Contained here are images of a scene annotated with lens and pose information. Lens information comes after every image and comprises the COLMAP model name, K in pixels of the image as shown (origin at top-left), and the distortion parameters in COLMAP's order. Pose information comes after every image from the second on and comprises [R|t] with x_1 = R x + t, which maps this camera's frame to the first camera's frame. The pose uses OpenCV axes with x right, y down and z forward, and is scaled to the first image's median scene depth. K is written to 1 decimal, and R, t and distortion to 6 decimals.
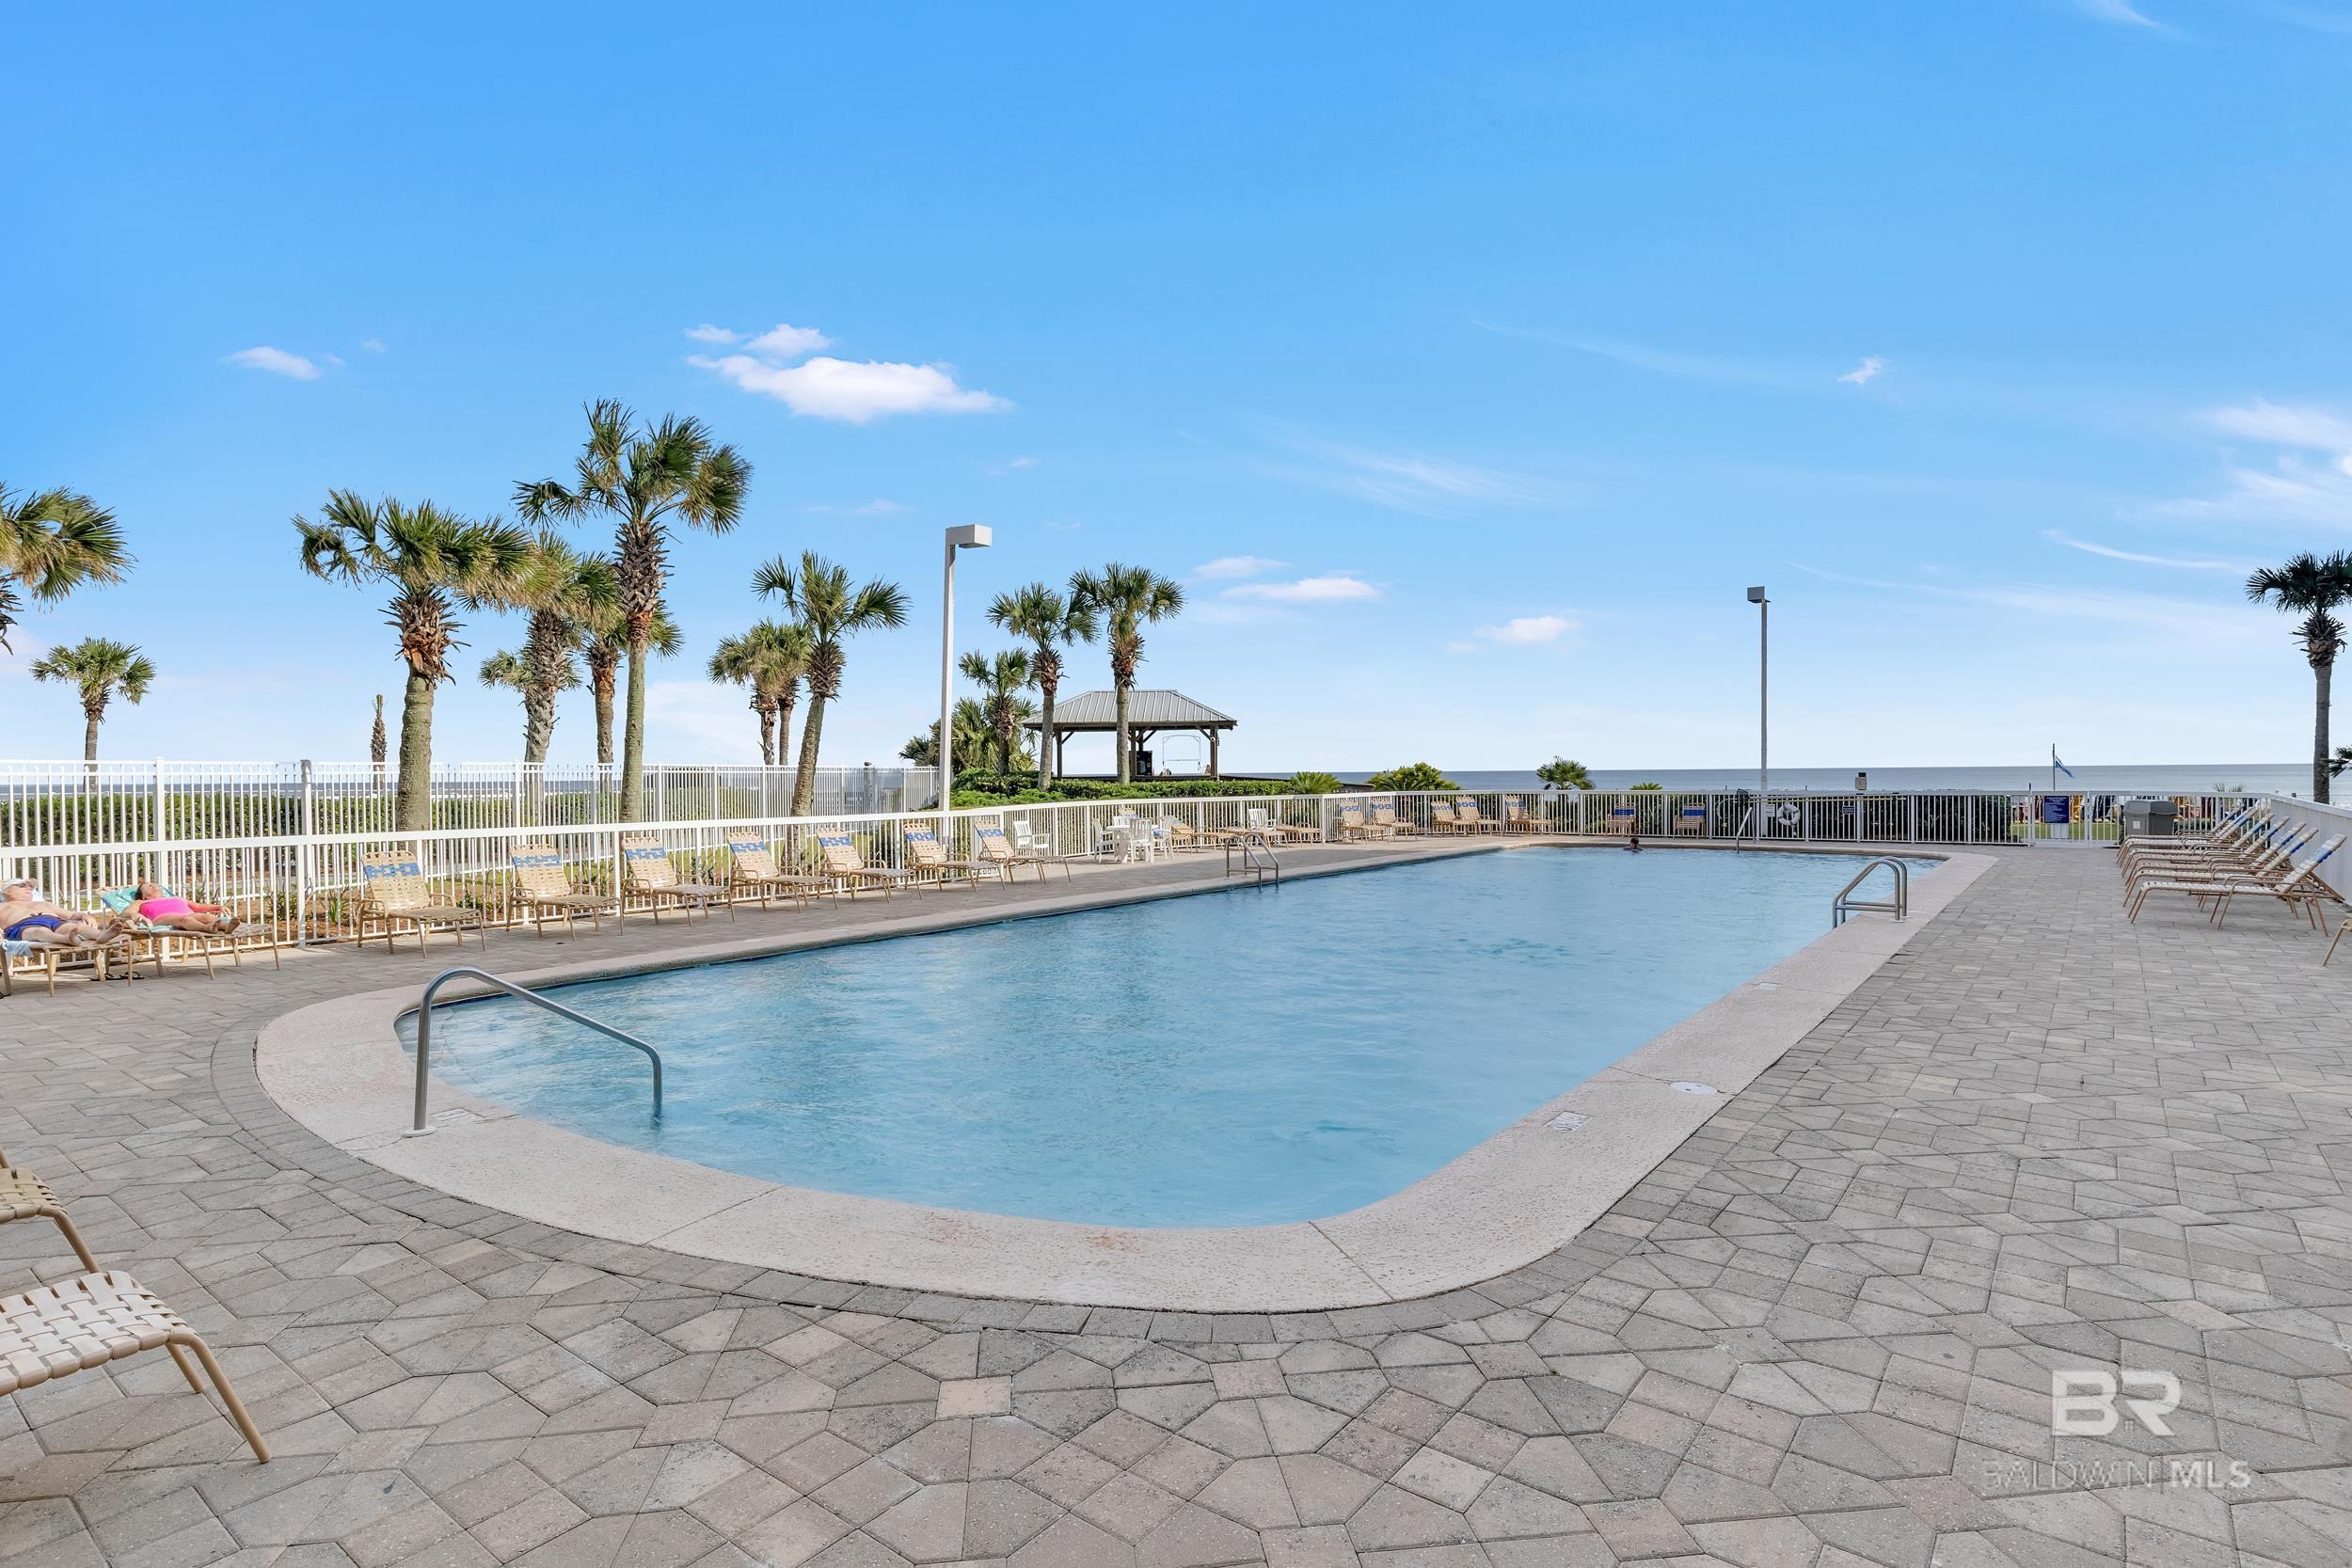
lens RADIAL K [[1166.0, 0, 1176.0], [0, 1166.0, 784.0], [0, 0, 1]] dist [-0.013755, -0.000055]
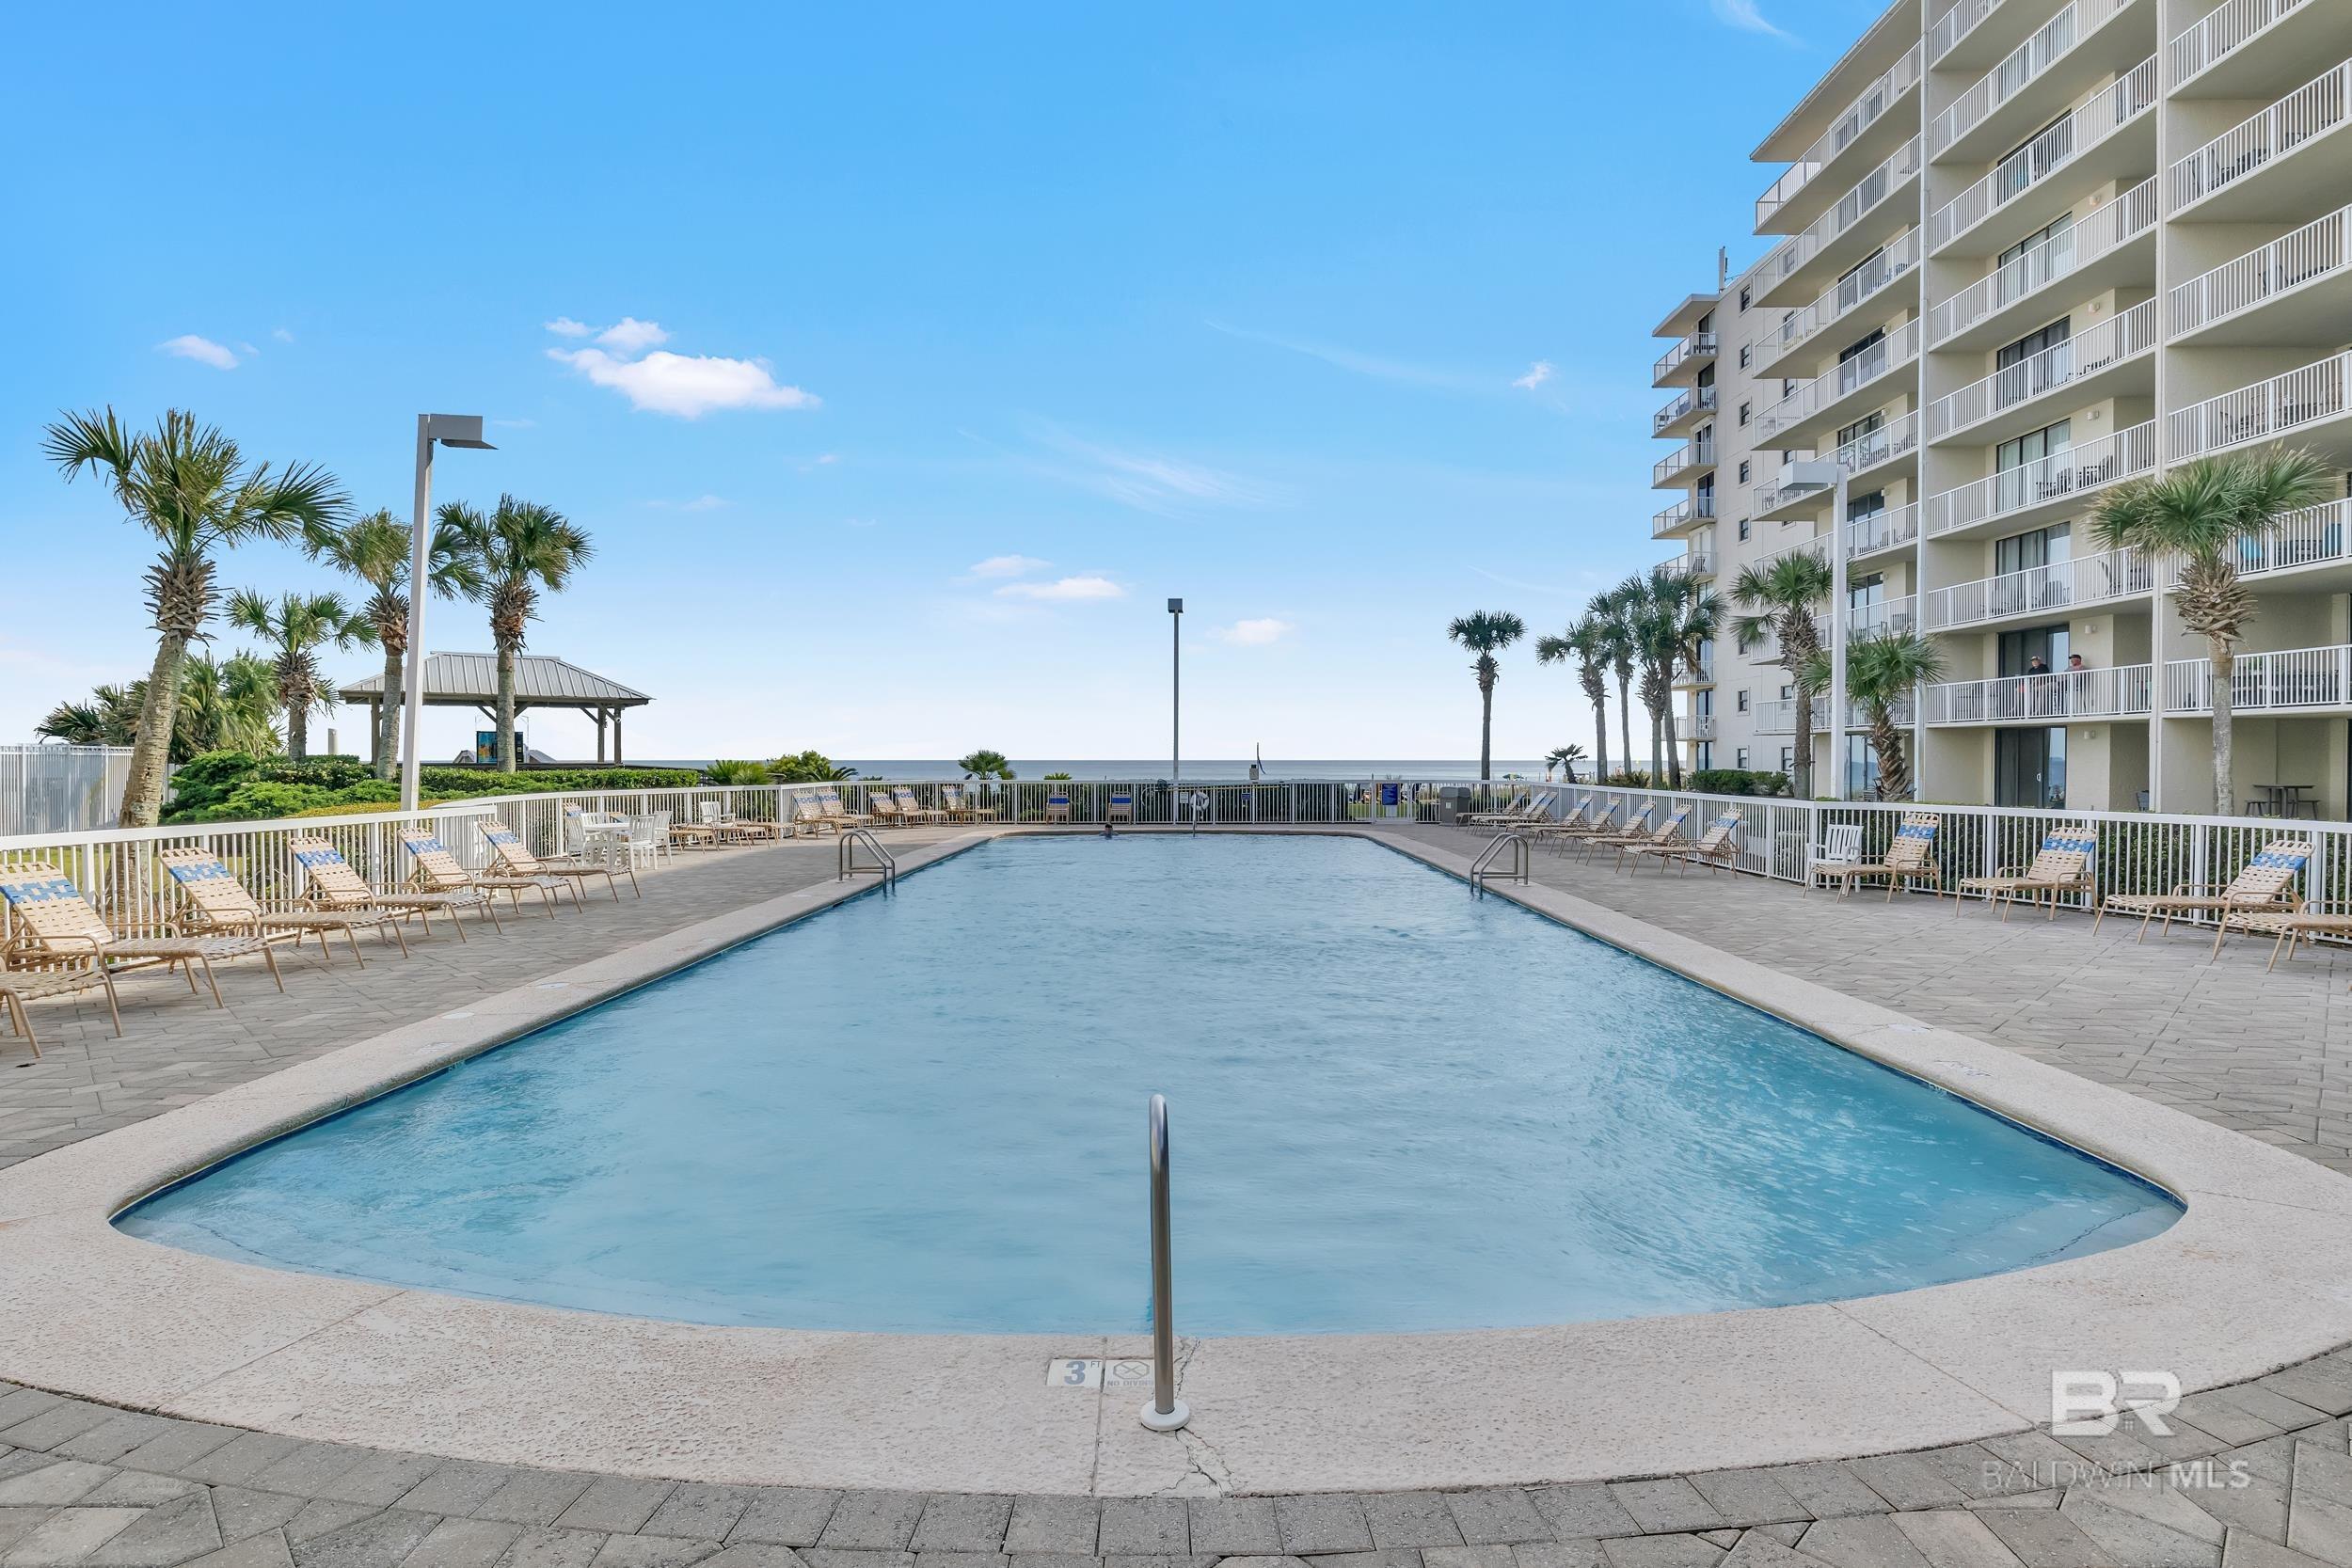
lens RADIAL K [[1160.5, 0, 1176.0], [0, 1160.5, 784.0], [0, 0, 1]] dist [-0.004773, -0.000620]
pose [[0.797857, -0.003377, 0.602837, -0.161149], [-0.001703, 0.999968, 0.007856, 0.000773], [-0.602844, -0.007295, 0.797826, 0.094789]]
